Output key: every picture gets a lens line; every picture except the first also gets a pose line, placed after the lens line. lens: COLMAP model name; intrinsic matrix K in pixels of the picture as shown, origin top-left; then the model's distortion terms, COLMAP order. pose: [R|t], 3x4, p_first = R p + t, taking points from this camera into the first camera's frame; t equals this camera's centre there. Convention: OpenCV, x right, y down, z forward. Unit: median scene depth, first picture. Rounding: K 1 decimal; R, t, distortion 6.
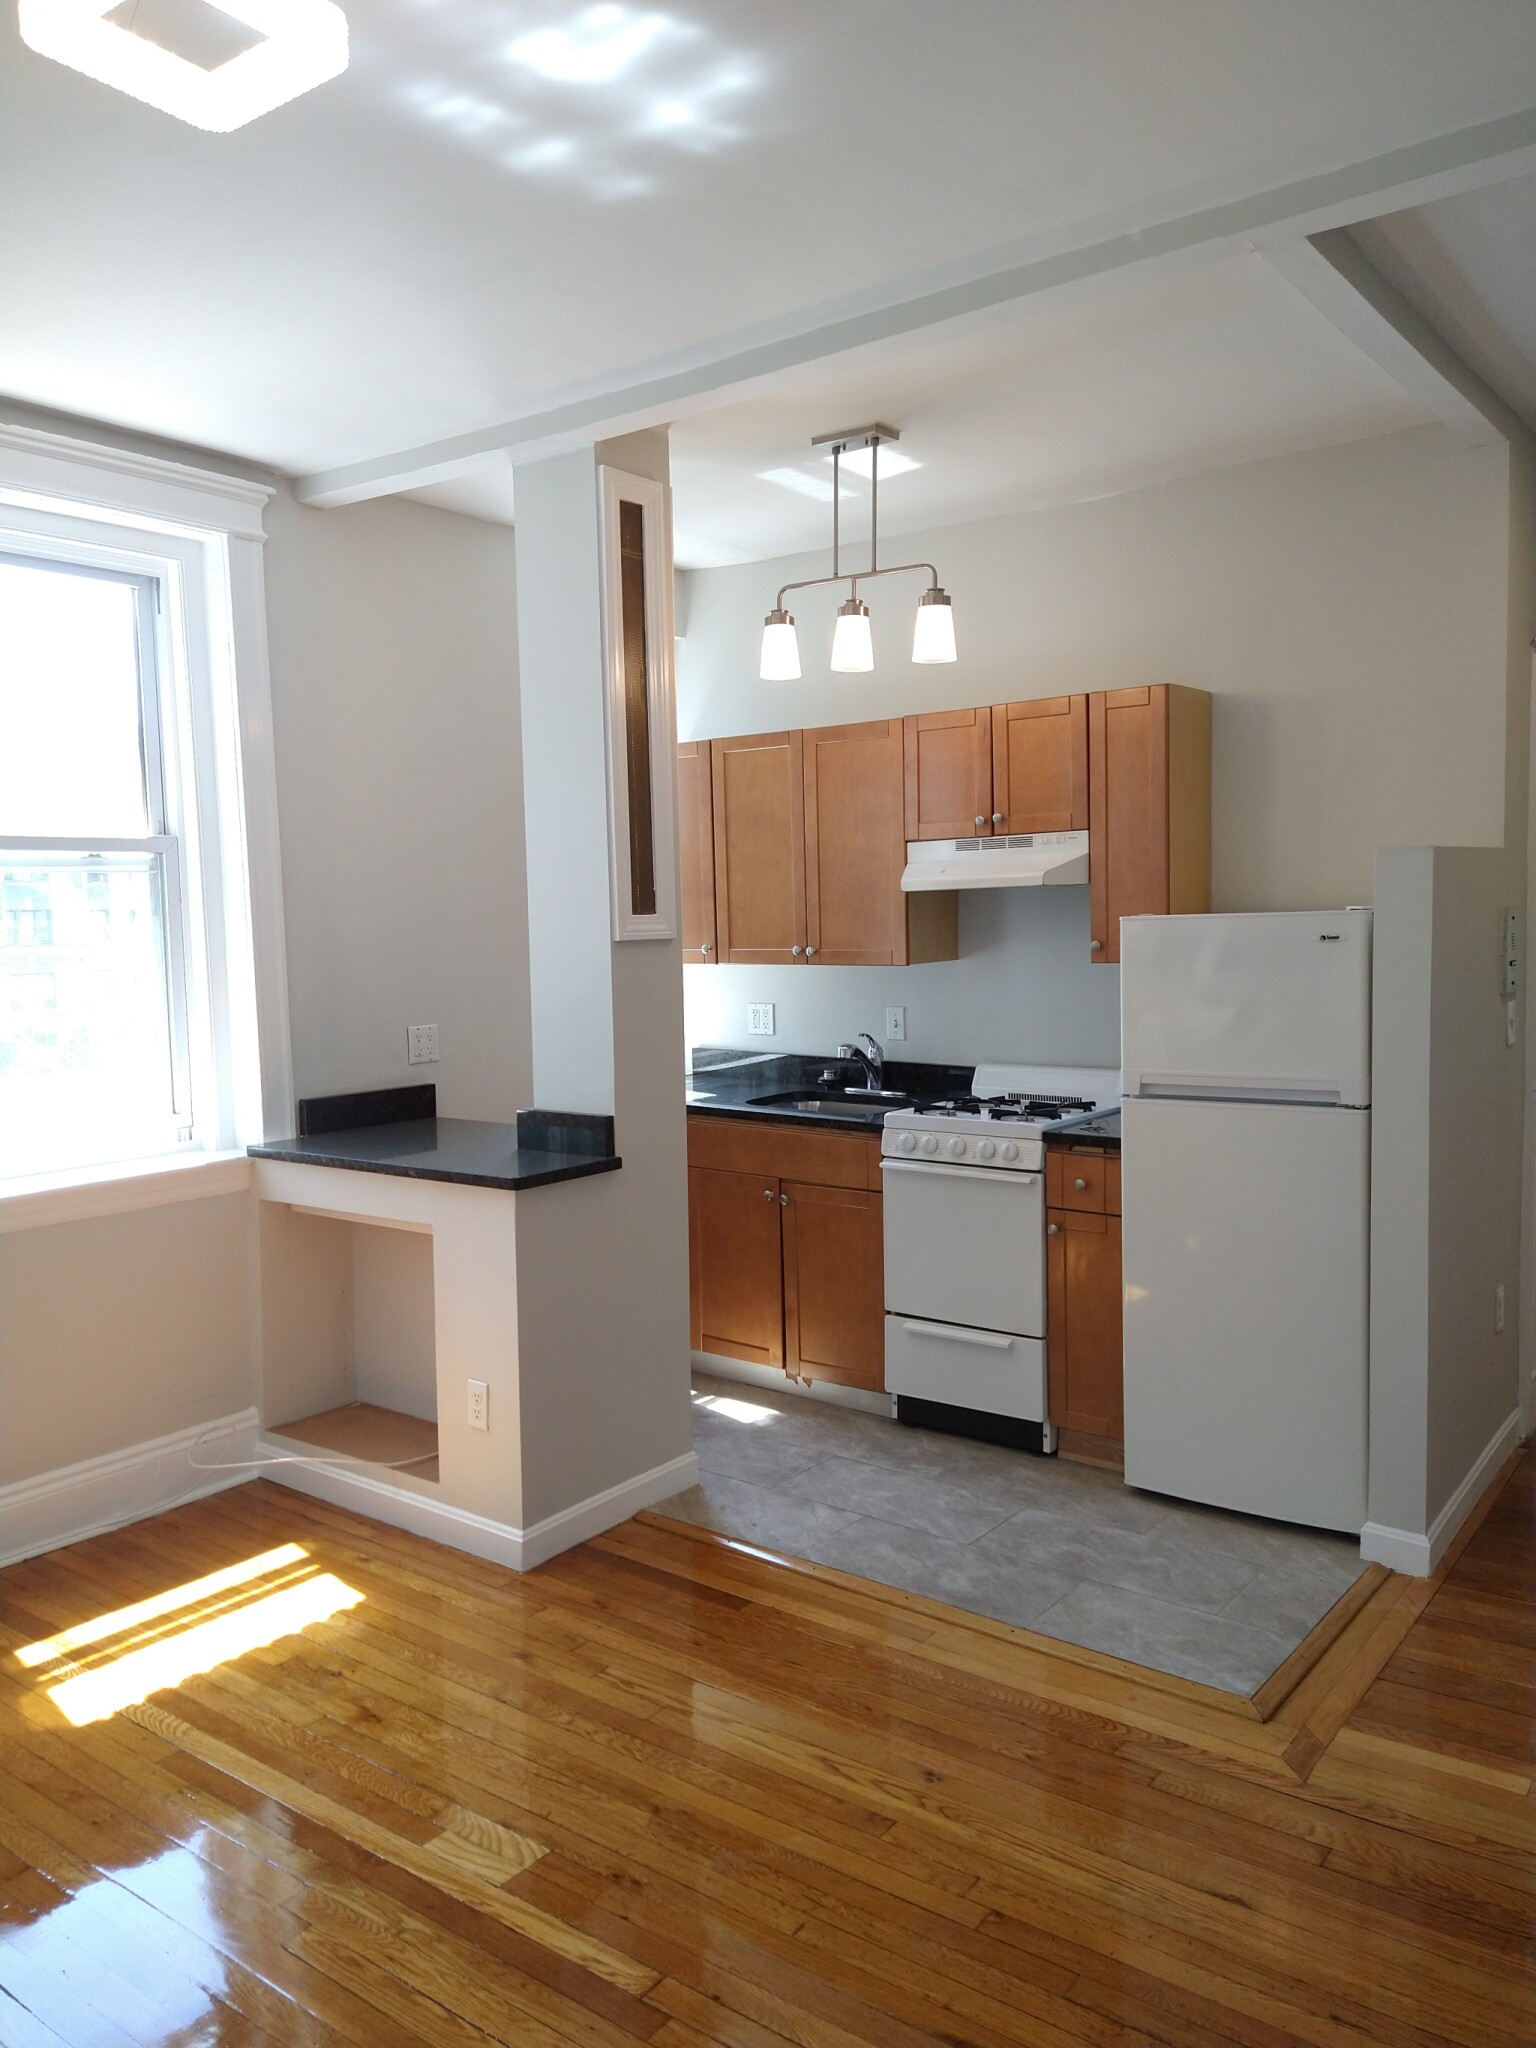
lens RADIAL K [[1515.6, 0, 756.8], [0, 1515.6, 1020.7], [0, 0, 1]] dist [0.099926, -0.140817]
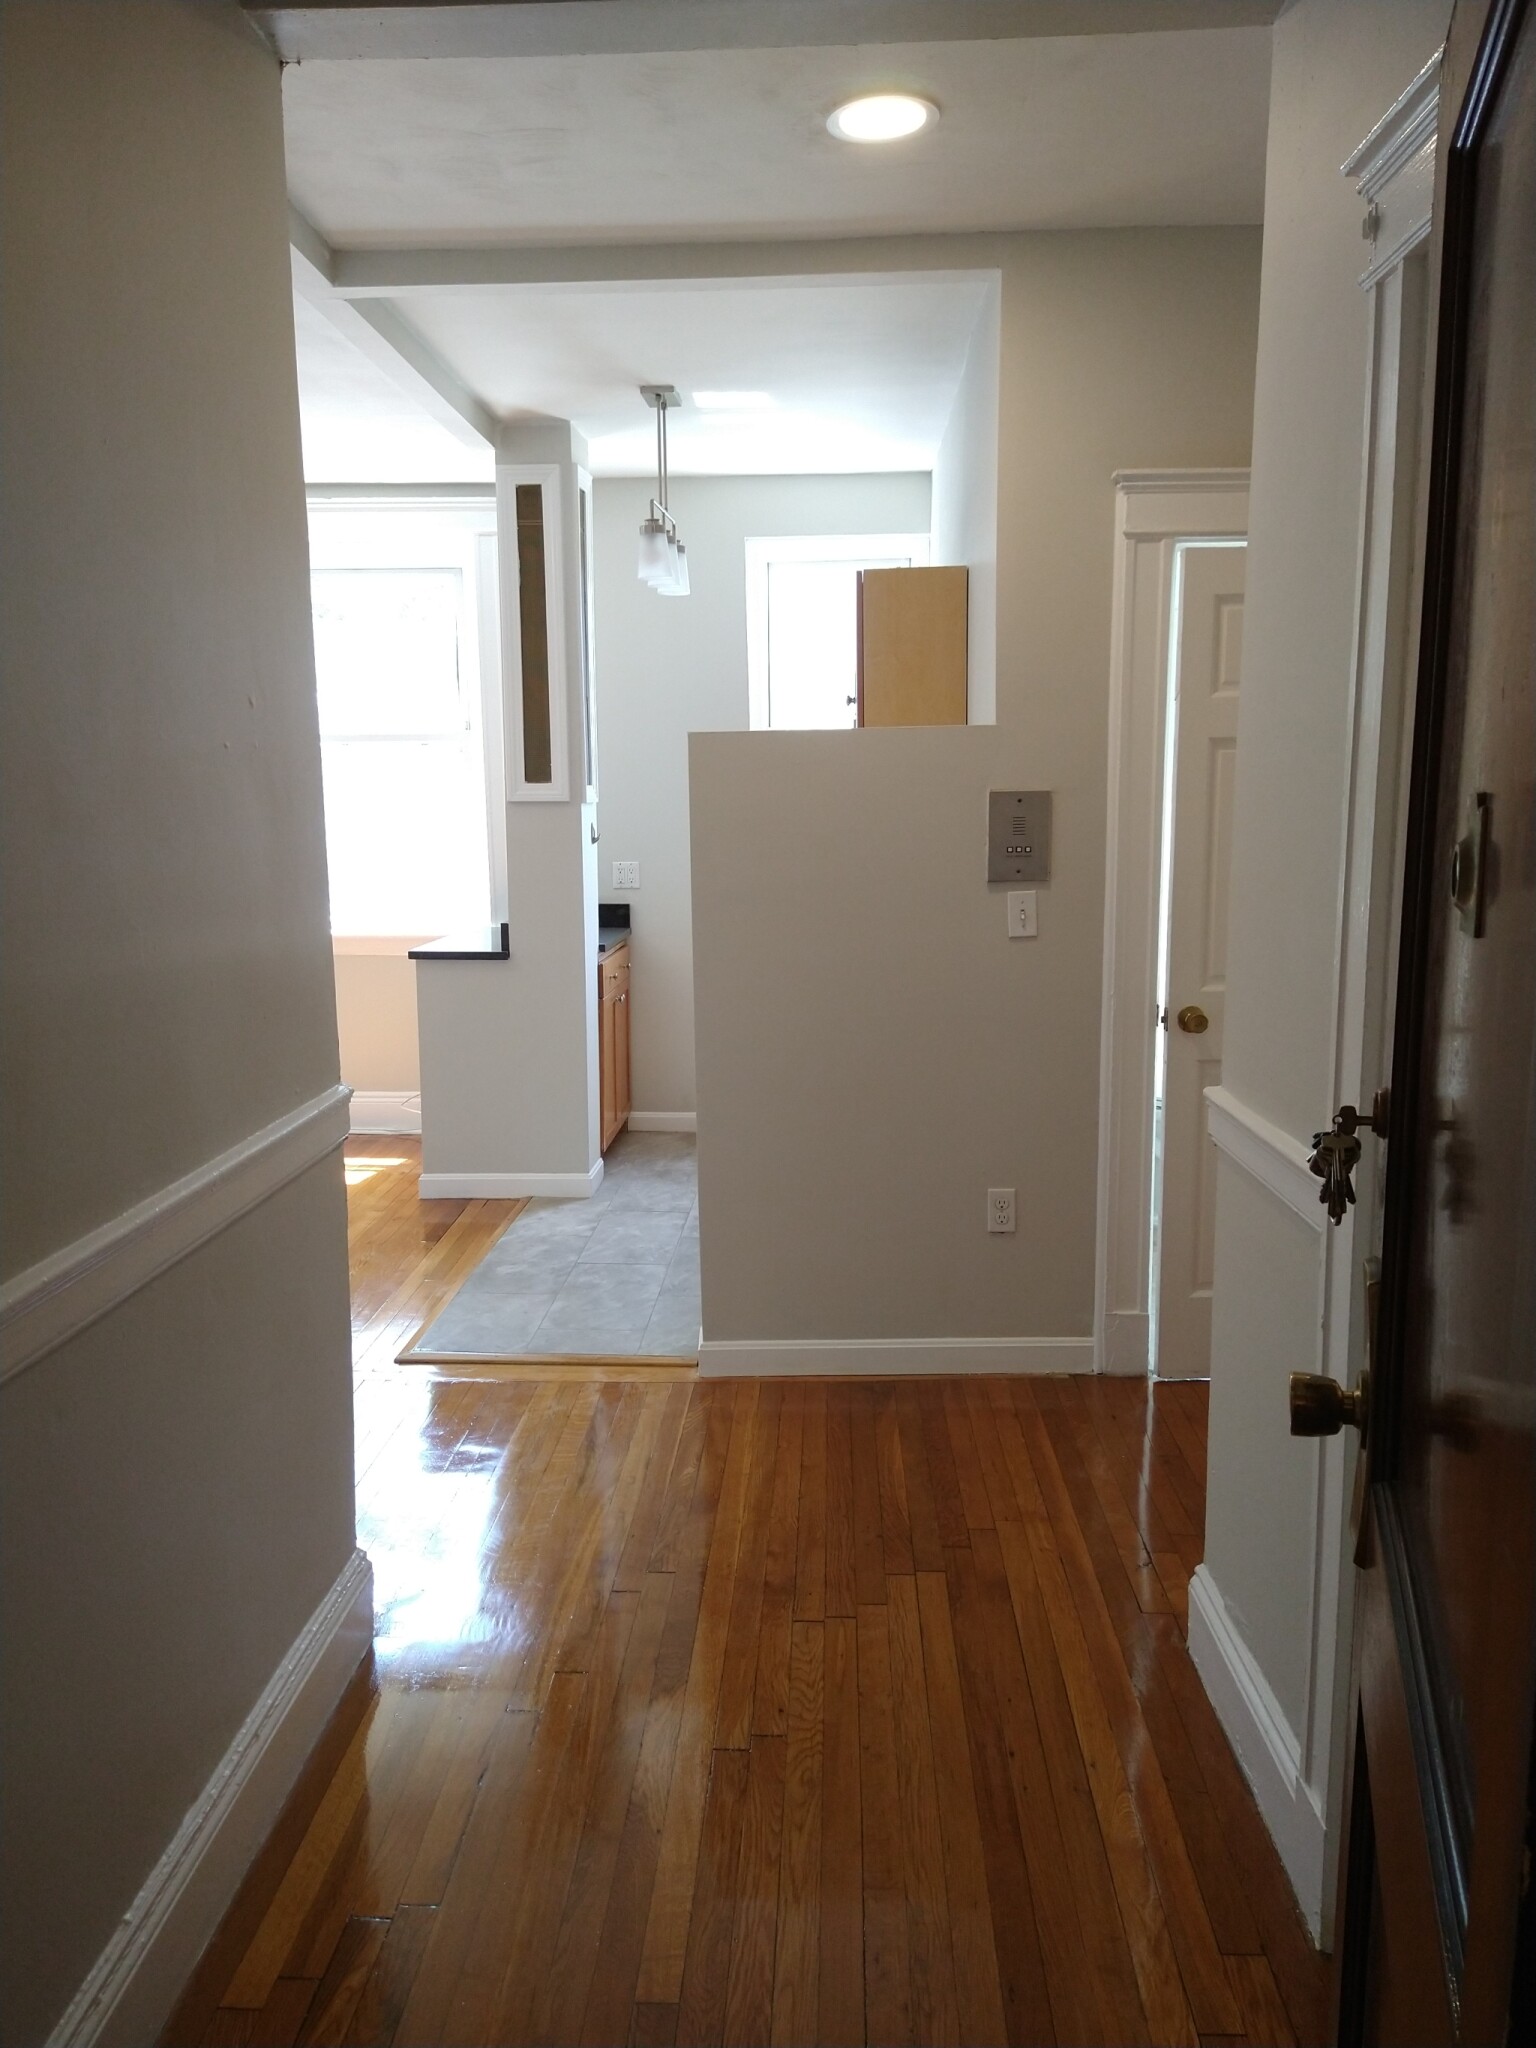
lens RADIAL K [[1508.0, 0, 758.0], [0, 1508.0, 1022.8], [0, 0, 1]] dist [0.095720, -0.138545]
pose [[0.570770, 0.138525, -0.809341, 1.393578], [-0.065341, 0.990203, 0.123400, -0.042534], [0.818506, -0.017550, 0.574230, 0.411877]]
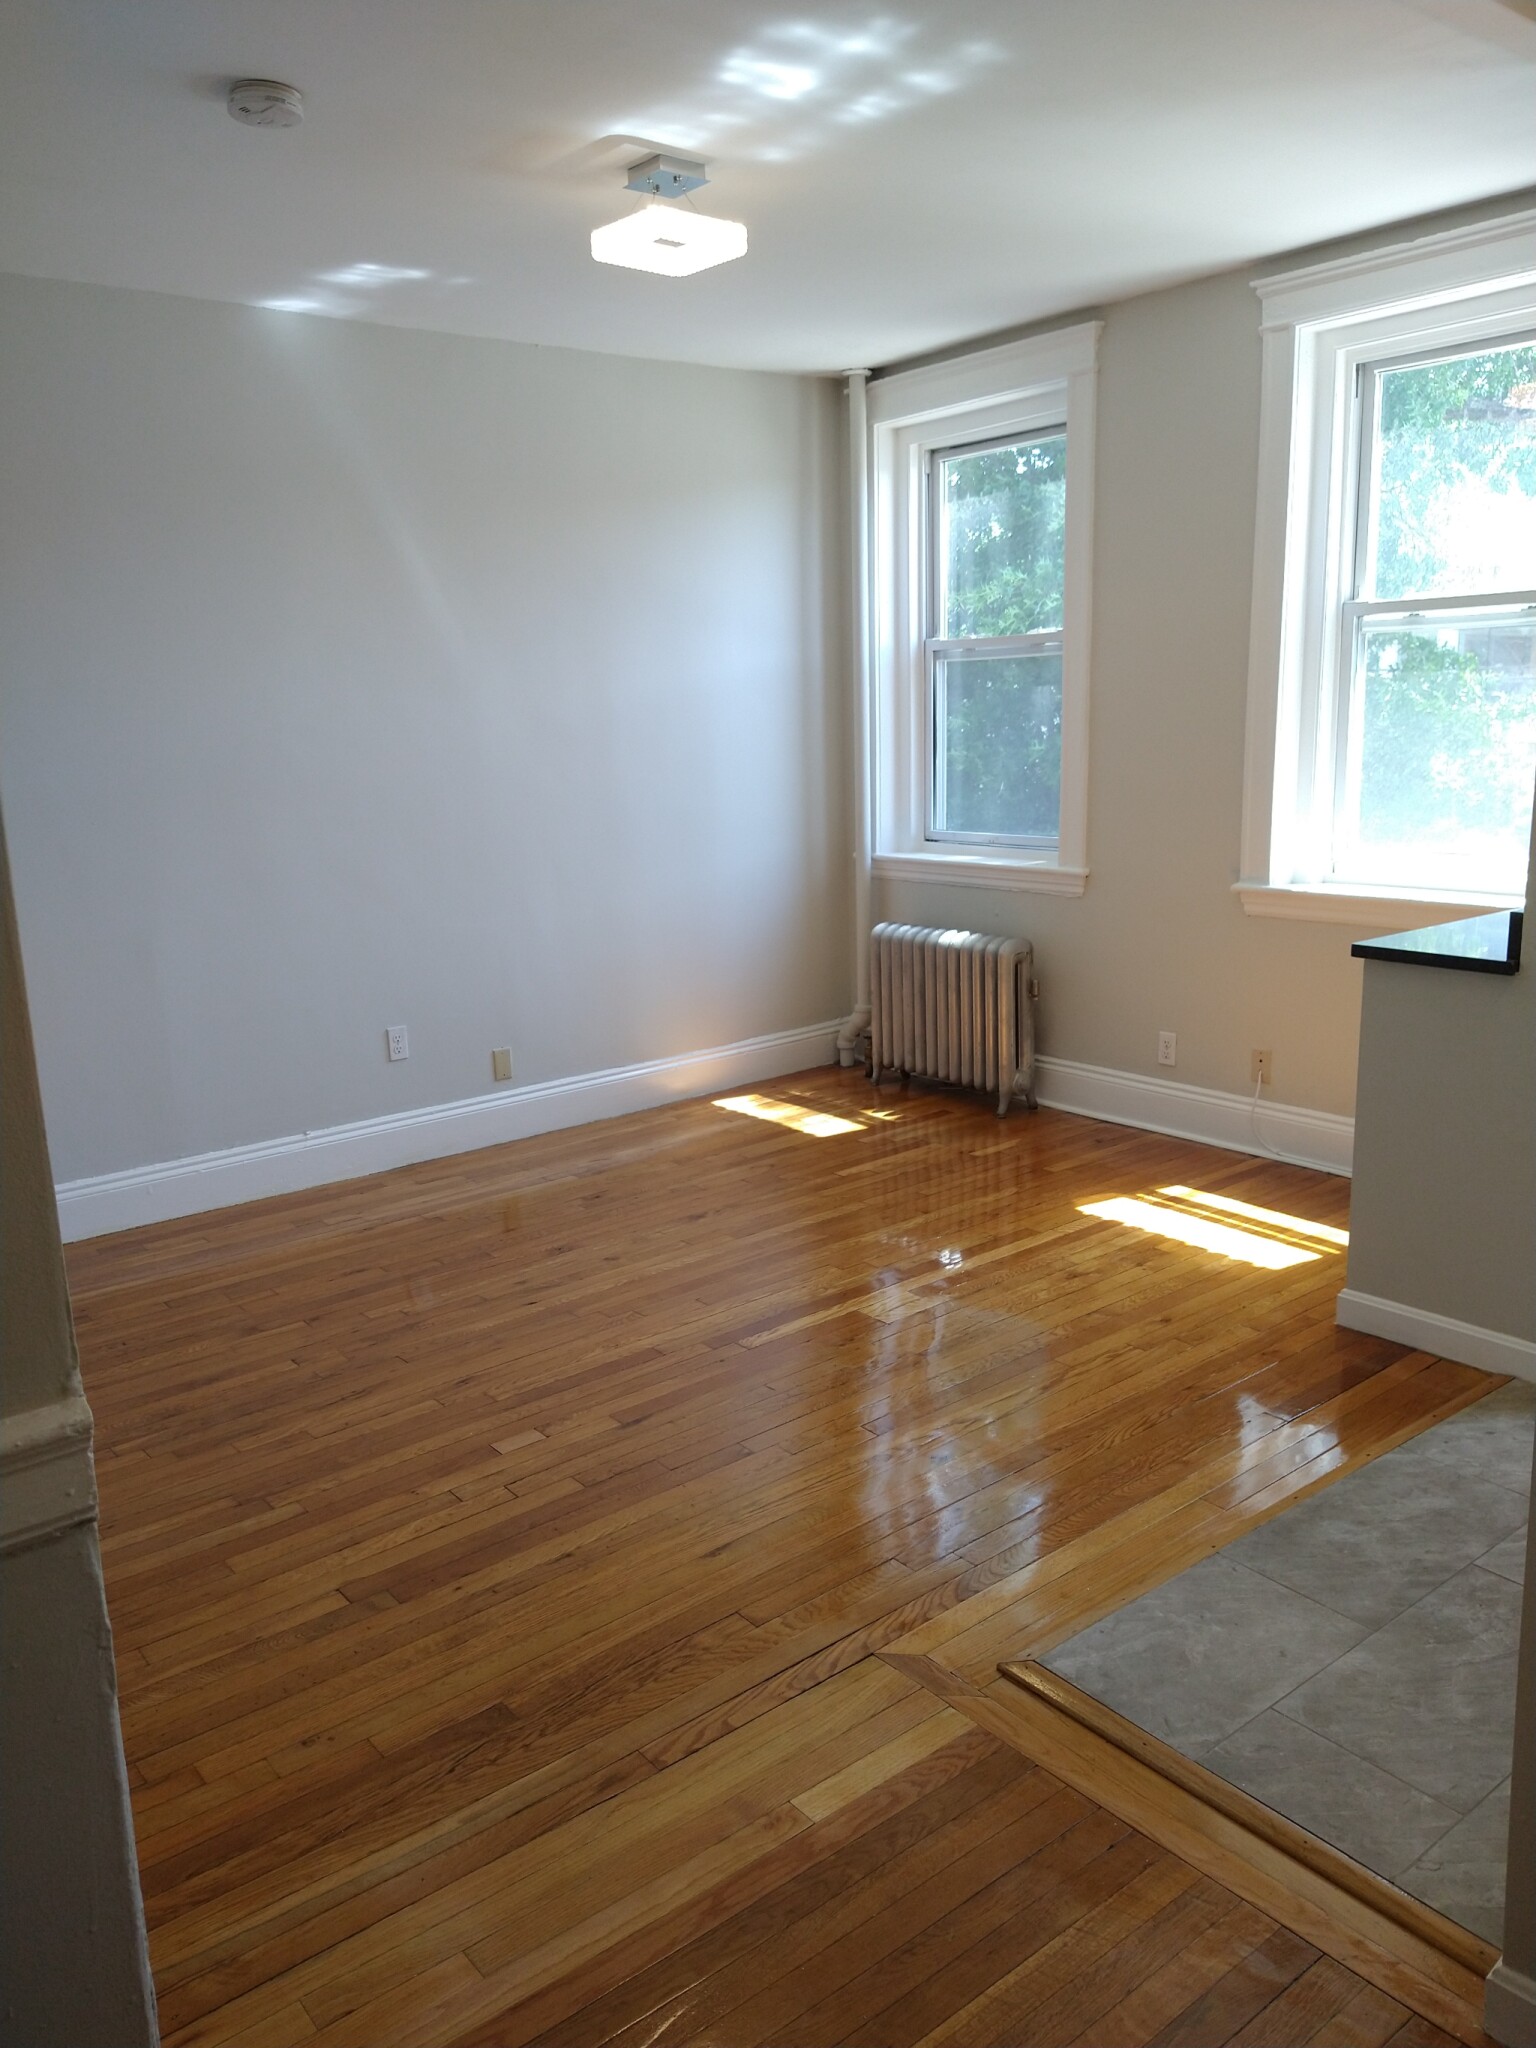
lens RADIAL K [[1515.6, 0, 756.8], [0, 1515.6, 1020.7], [0, 0, 1]] dist [0.099926, -0.140817]
pose [[-0.234253, 0.223852, -0.946053, 0.936148], [-0.039152, 0.970168, 0.239252, -0.076457], [0.971387, 0.093085, -0.218500, 0.885558]]
